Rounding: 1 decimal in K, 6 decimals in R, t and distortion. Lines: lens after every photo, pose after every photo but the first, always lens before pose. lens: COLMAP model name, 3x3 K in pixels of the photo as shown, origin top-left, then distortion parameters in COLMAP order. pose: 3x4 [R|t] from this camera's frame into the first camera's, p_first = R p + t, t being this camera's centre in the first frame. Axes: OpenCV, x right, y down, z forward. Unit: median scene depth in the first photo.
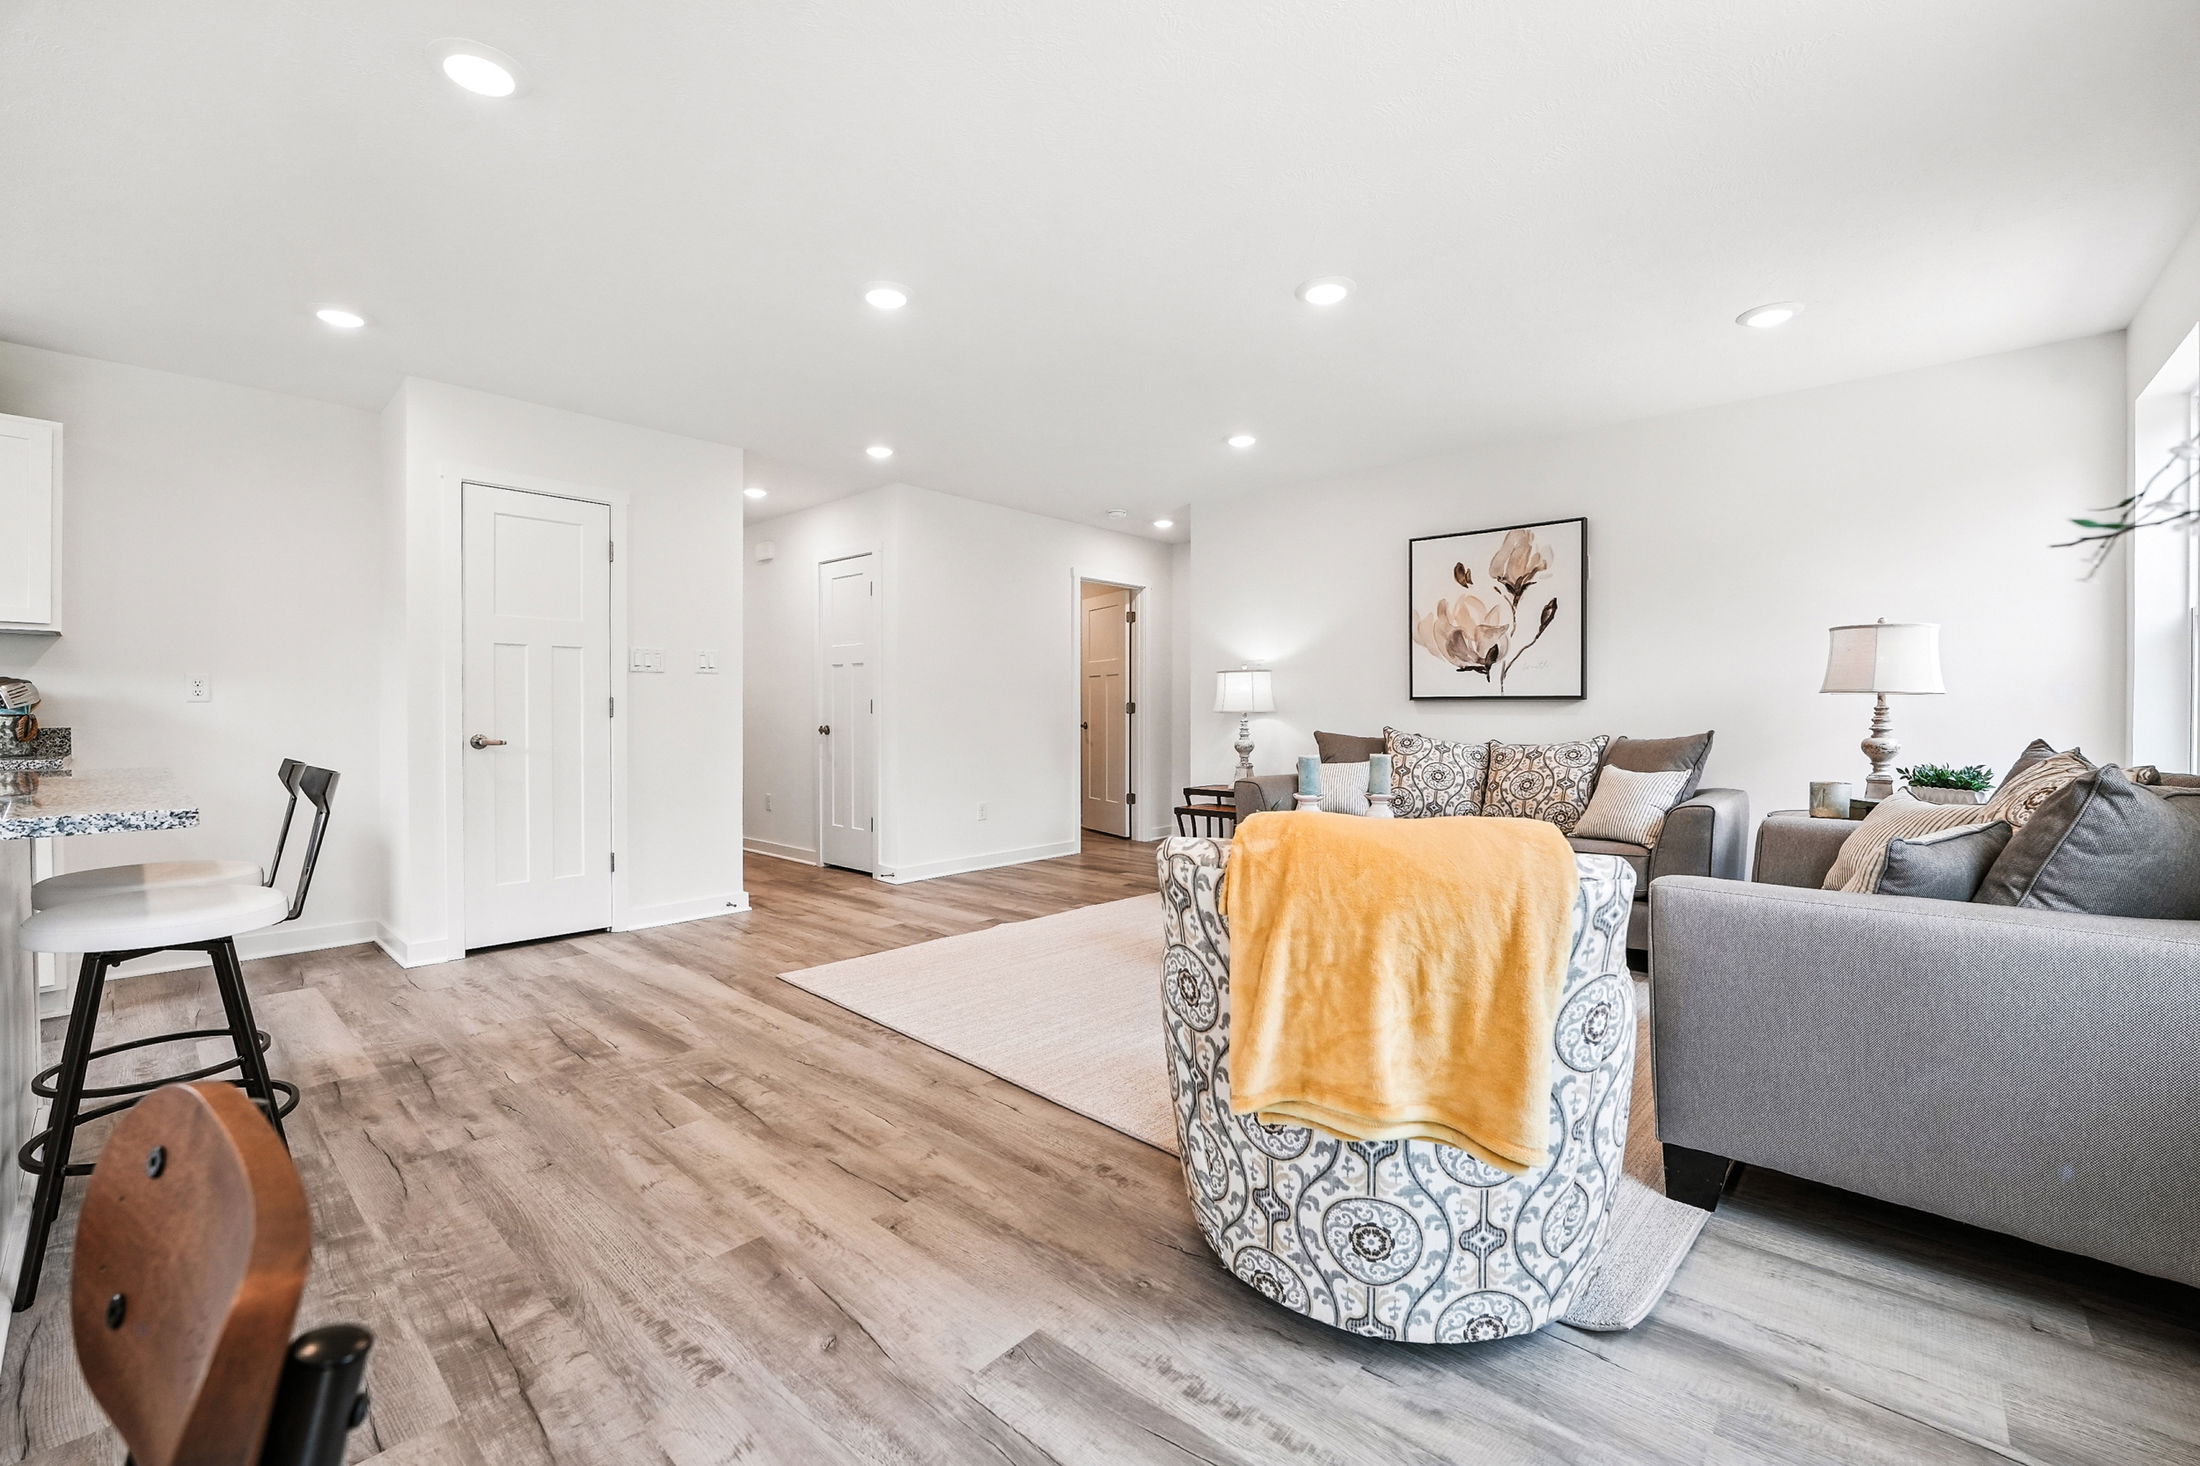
lens RADIAL K [[900.8, 0, 1105.2], [0, 900.8, 731.7], [0, 0, 1]] dist [-0.027455, 0.001252]
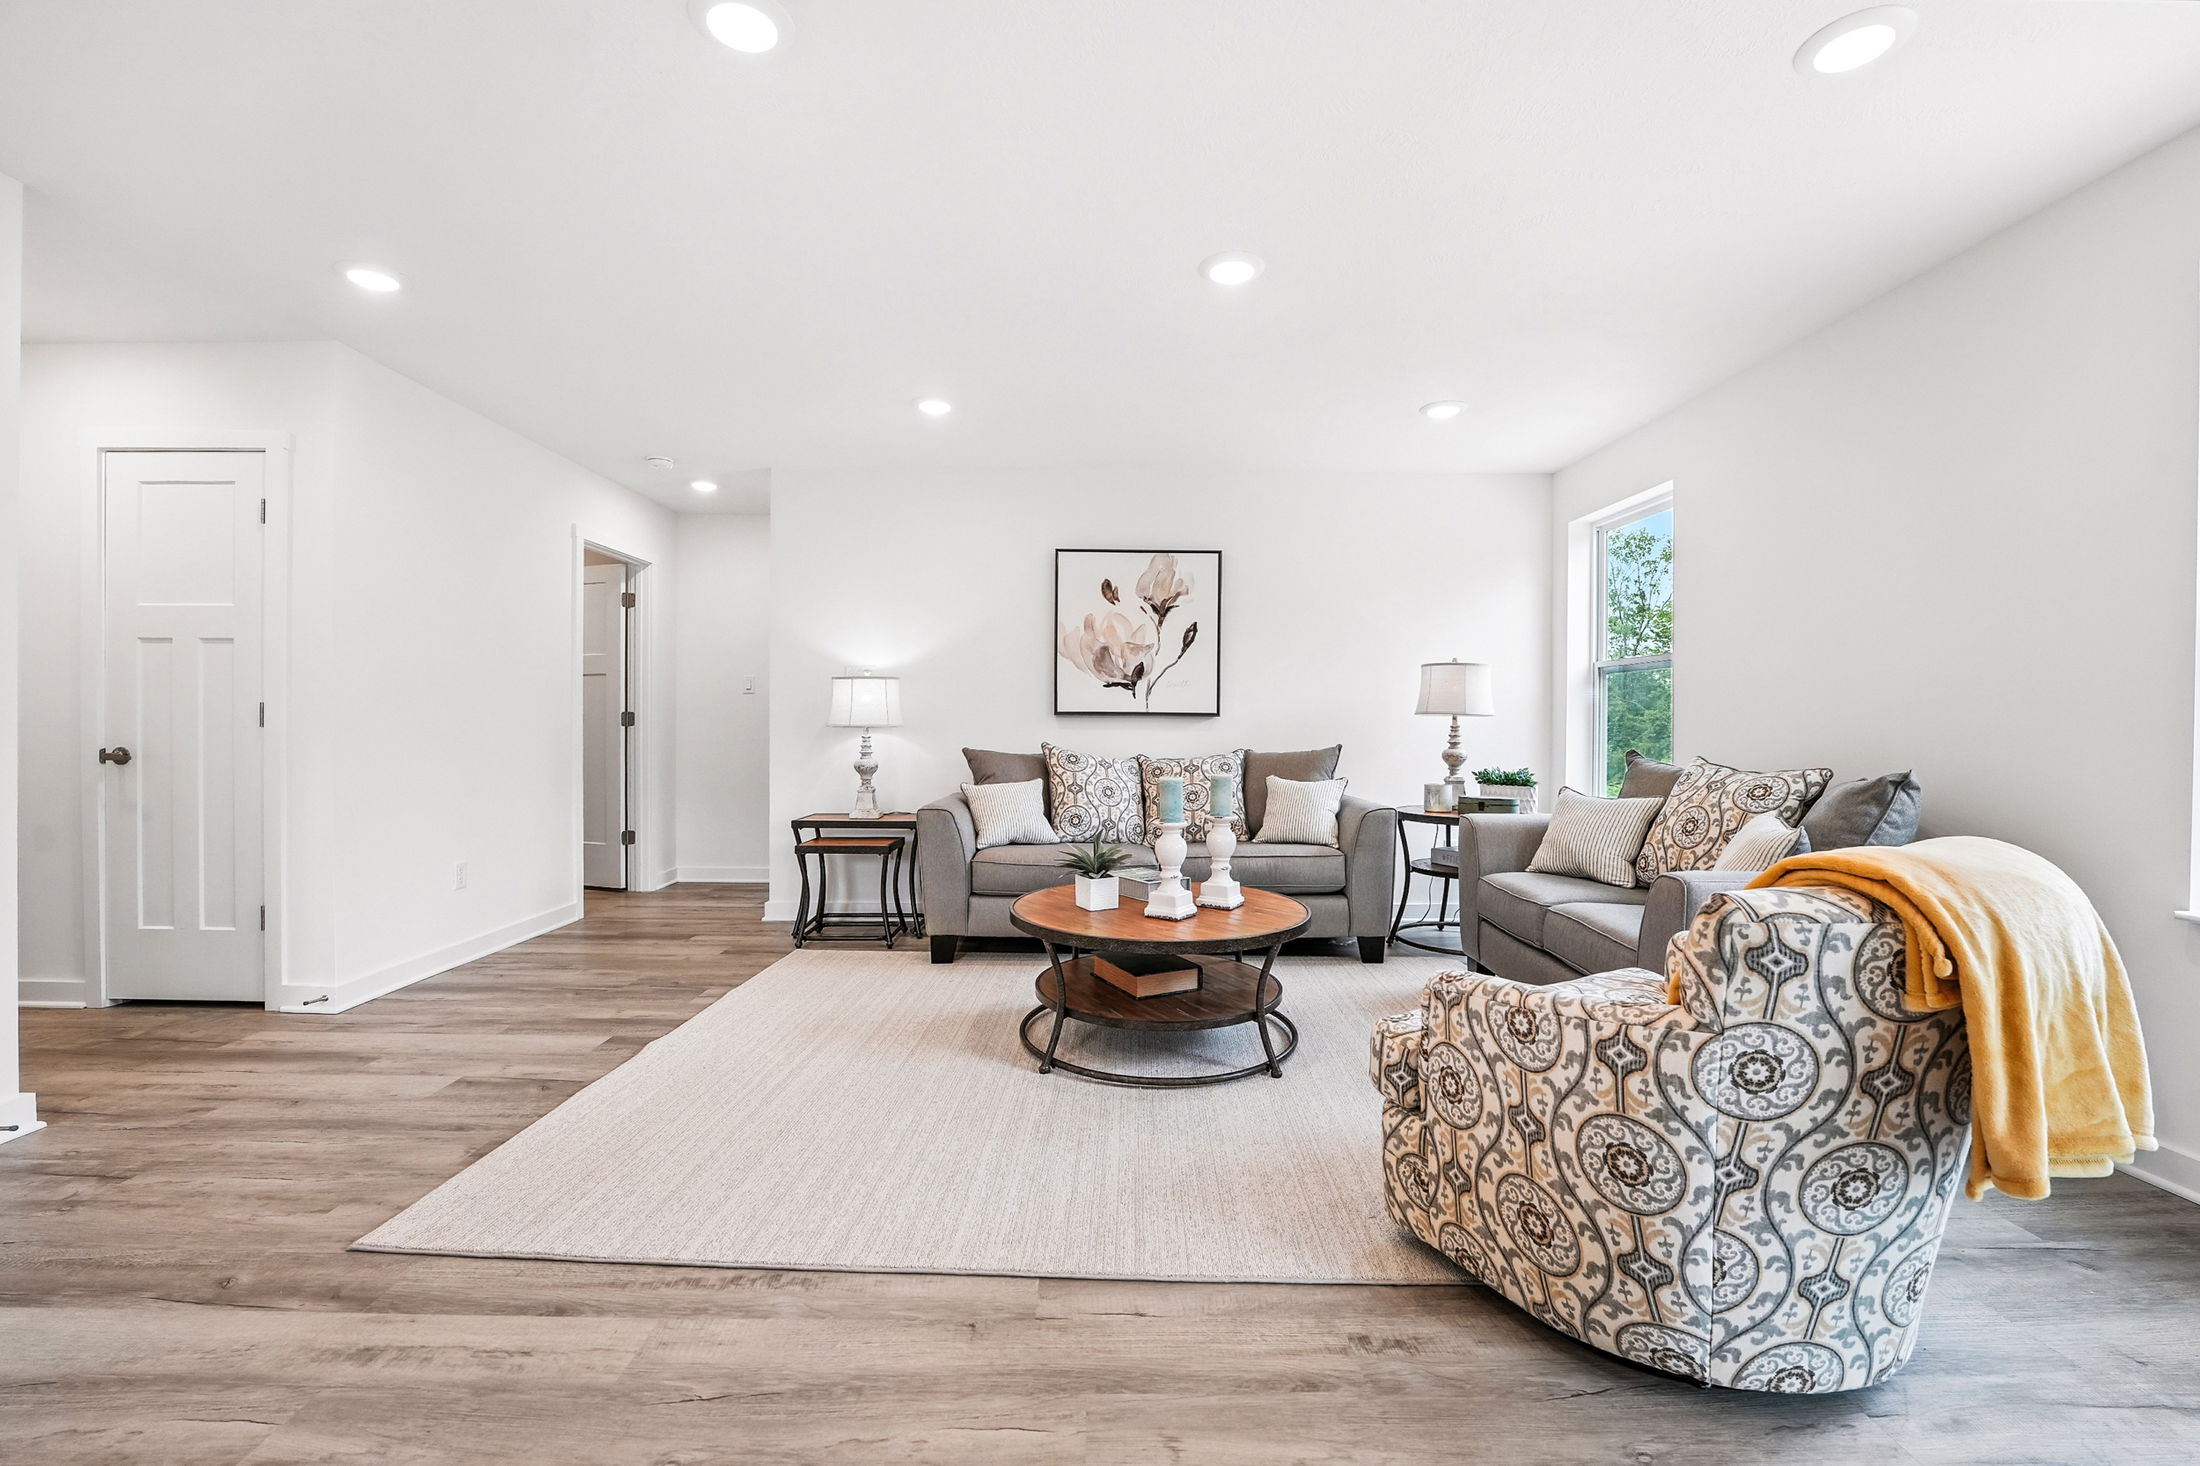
lens RADIAL K [[900.8, 0, 1103.0], [0, 900.8, 739.9], [0, 0, 1]] dist [-0.027455, 0.001252]
pose [[0.734038, -0.006800, 0.679074, -0.416235], [0.008284, 0.999965, 0.001059, -0.012901], [-0.679058, 0.004848, 0.734069, 0.372345]]
